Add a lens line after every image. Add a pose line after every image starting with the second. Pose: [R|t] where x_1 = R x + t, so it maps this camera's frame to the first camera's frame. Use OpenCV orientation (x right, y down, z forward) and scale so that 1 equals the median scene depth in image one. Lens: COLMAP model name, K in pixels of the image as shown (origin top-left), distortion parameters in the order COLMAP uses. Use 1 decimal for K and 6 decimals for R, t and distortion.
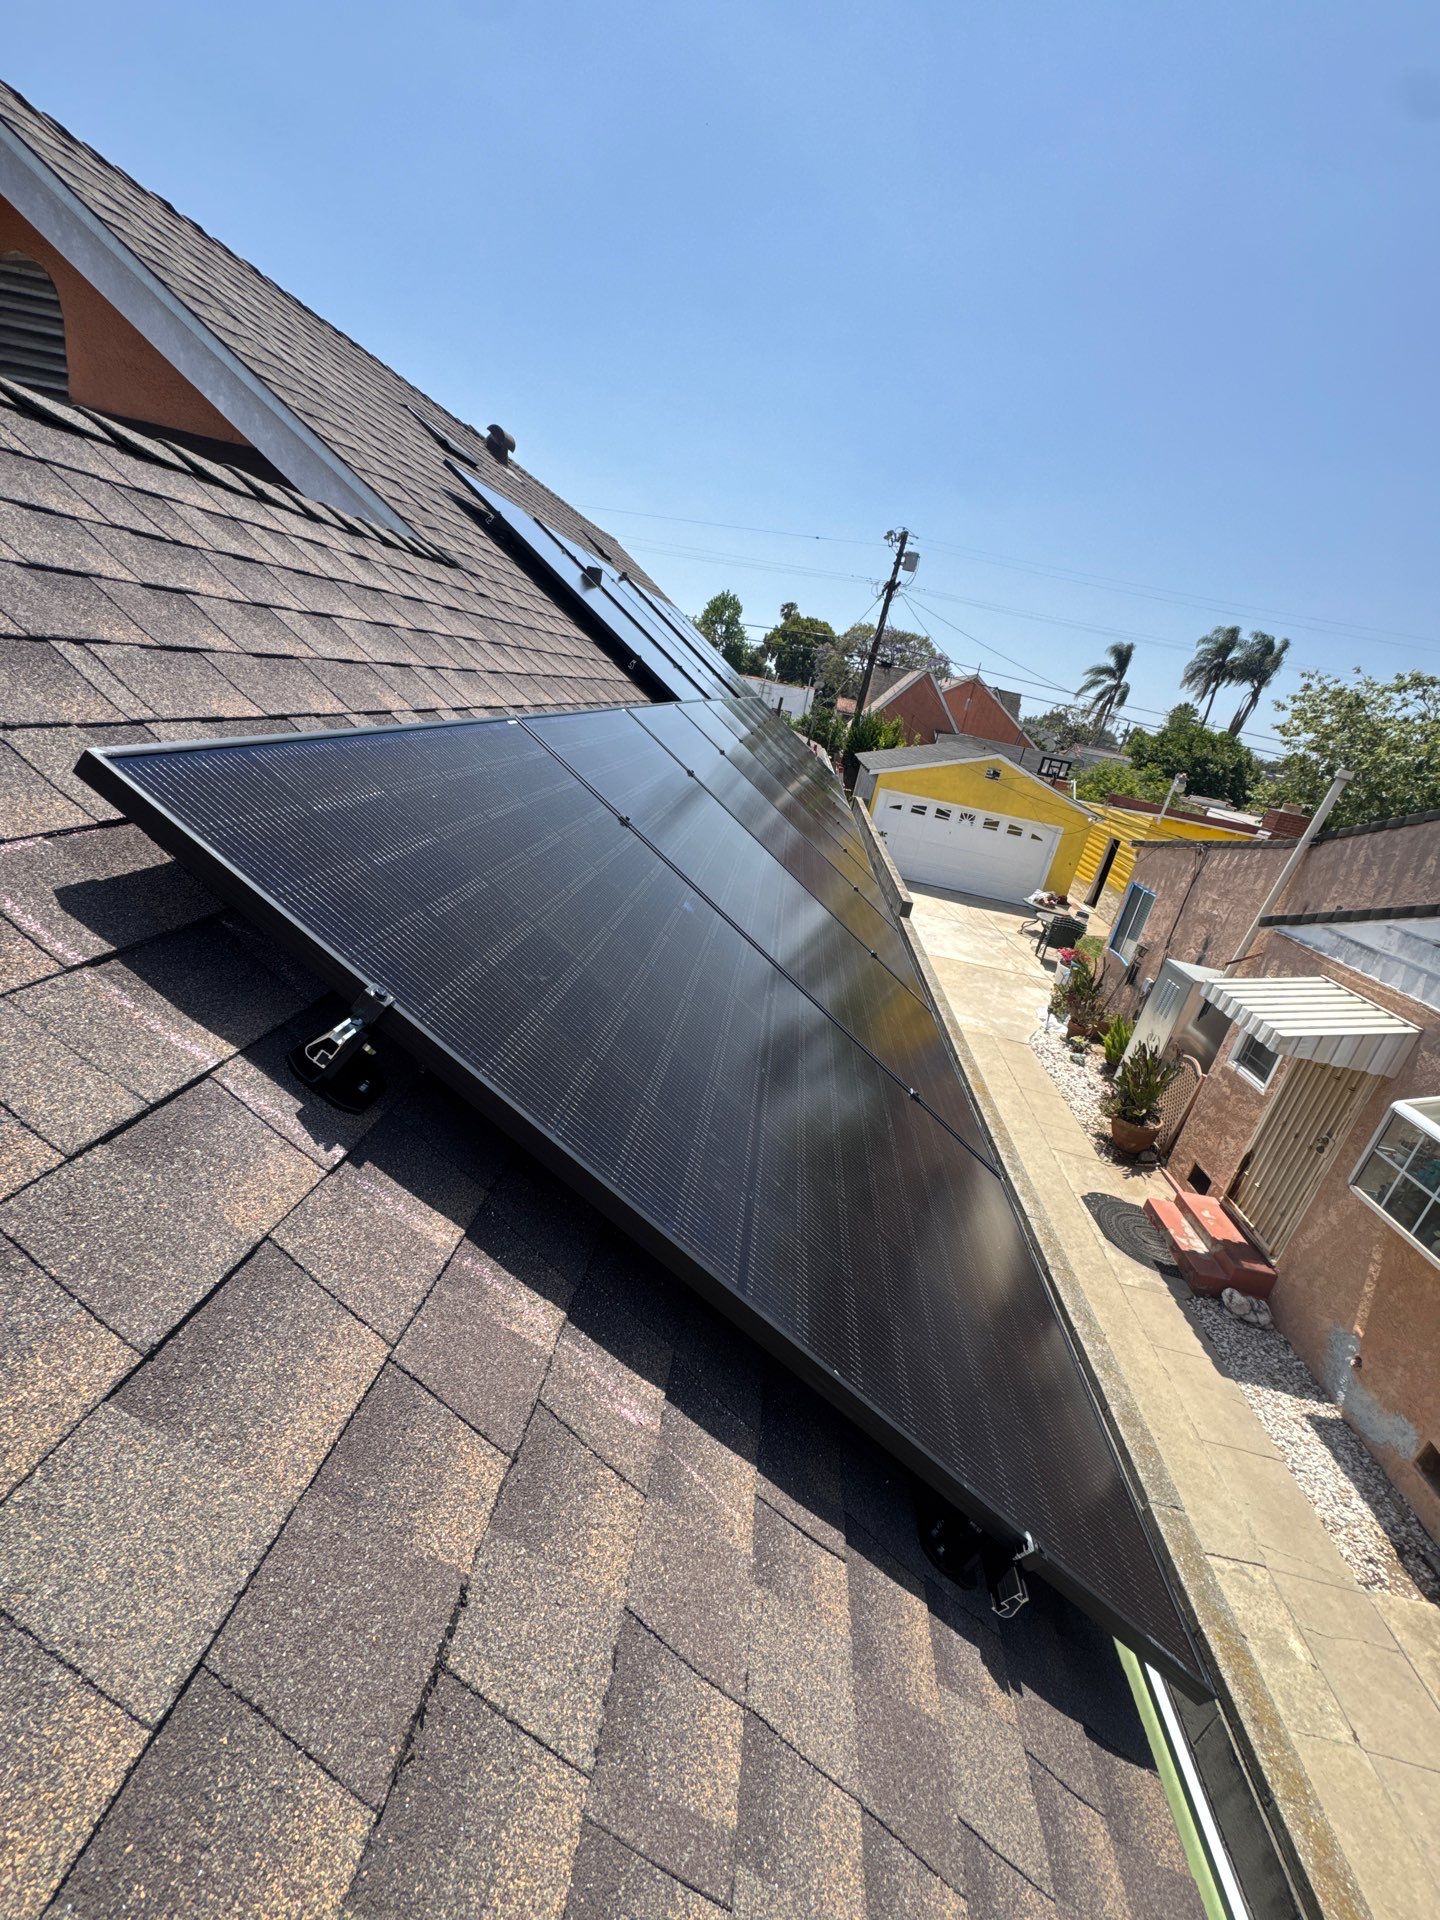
lens RADIAL K [[767.8, 0, 726.1], [0, 767.8, 956.9], [0, 0, 1]] dist [-0.000270, -0.000411]
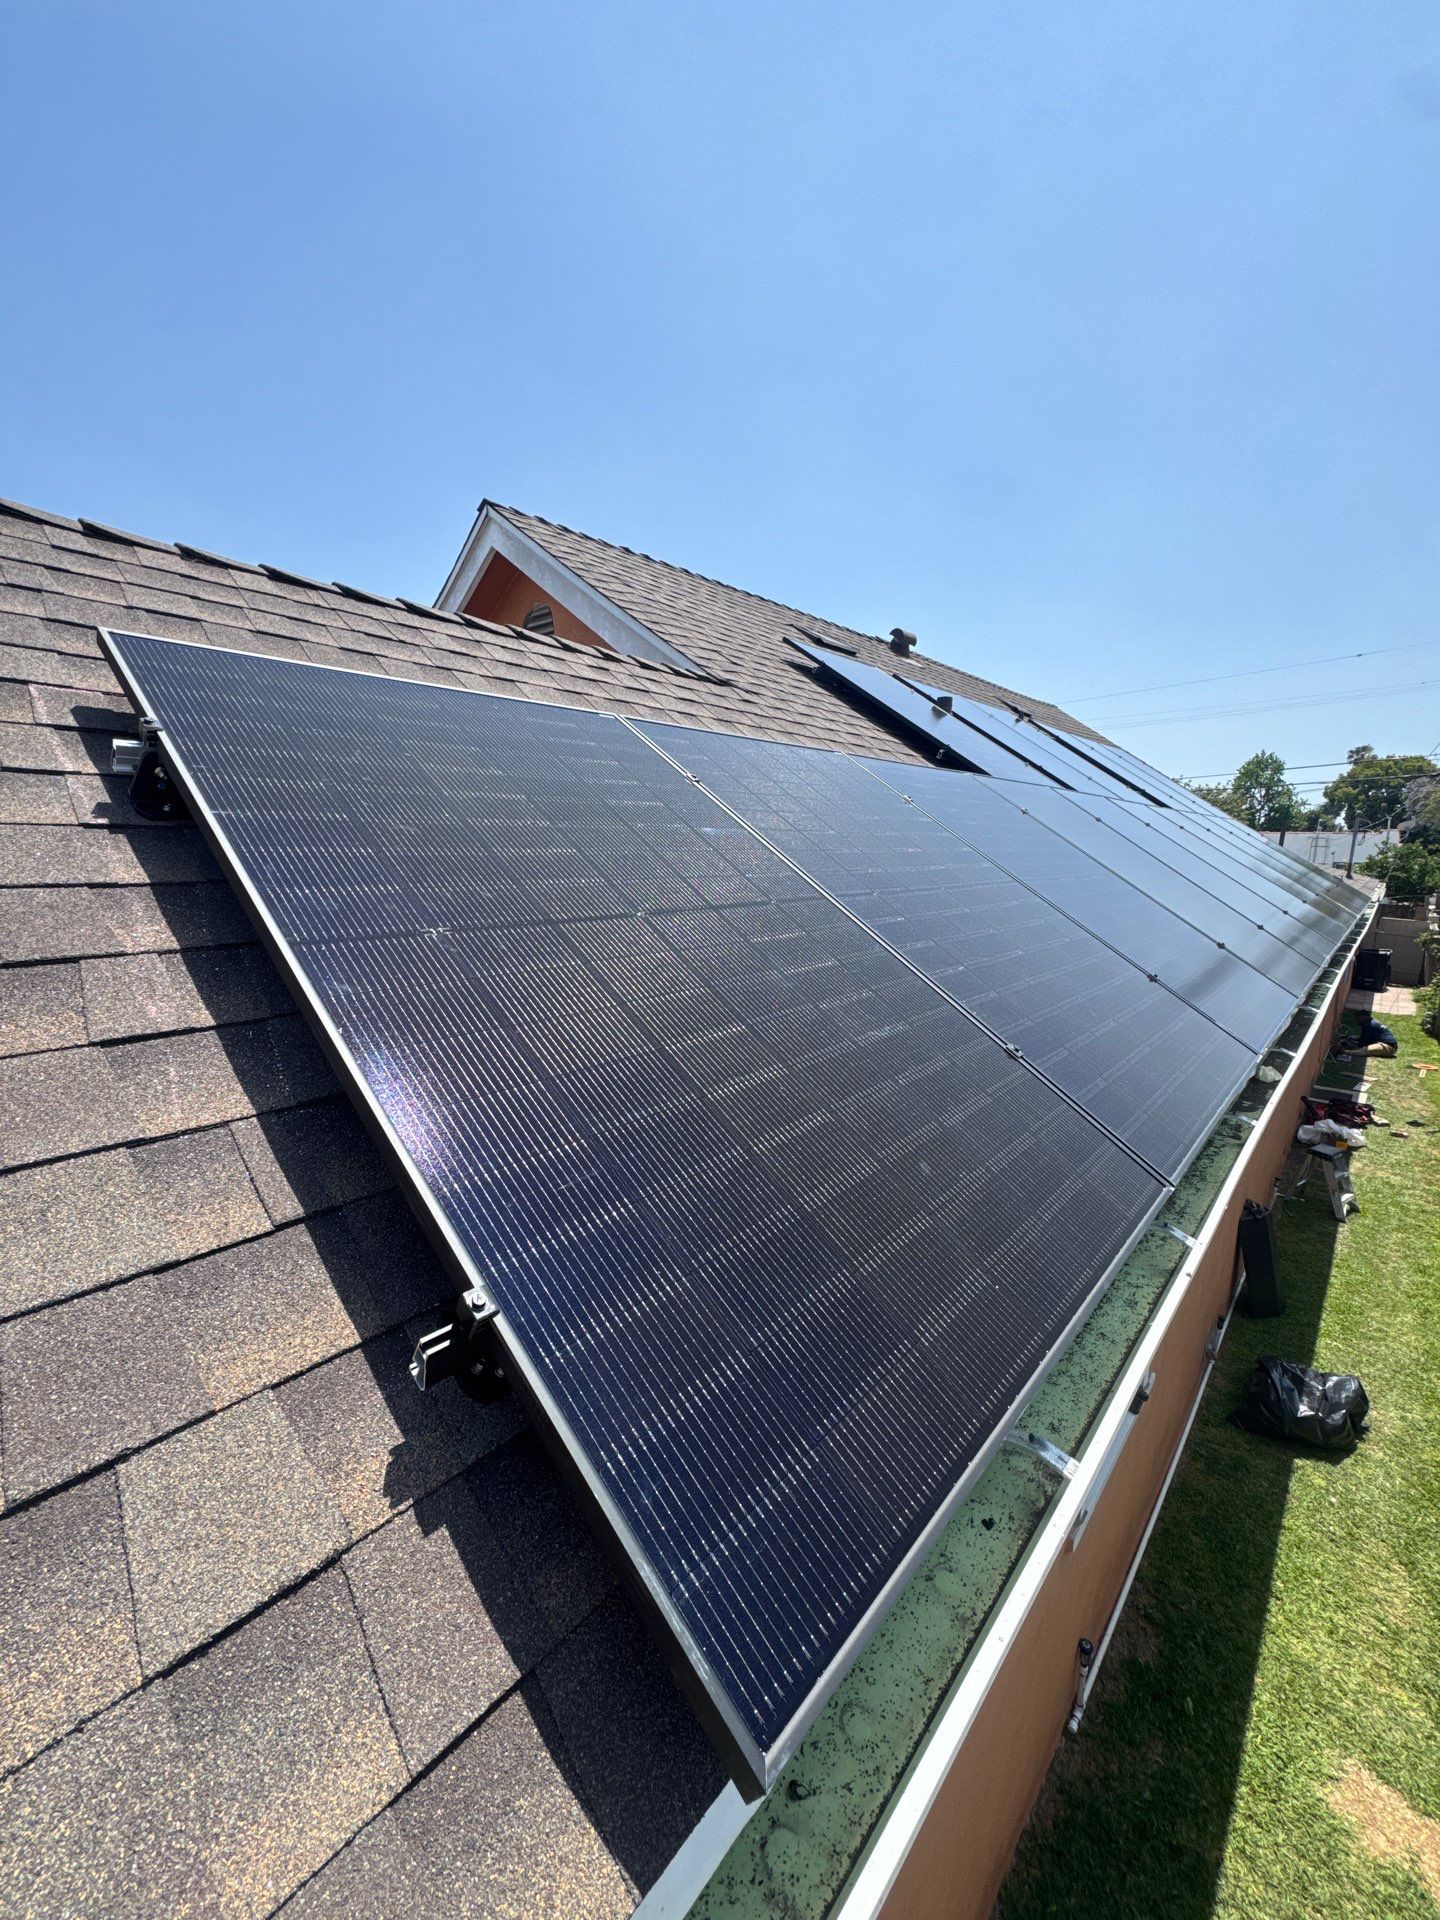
lens RADIAL K [[767.8, 0, 721.0], [0, 767.8, 959.8], [0, 0, 1]] dist [-0.000270, -0.000411]
pose [[0.796541, -0.093667, -0.597284, 0.487288], [-0.064898, 0.968971, -0.238504, 0.302239], [0.601091, 0.228741, 0.765747, 0.258648]]
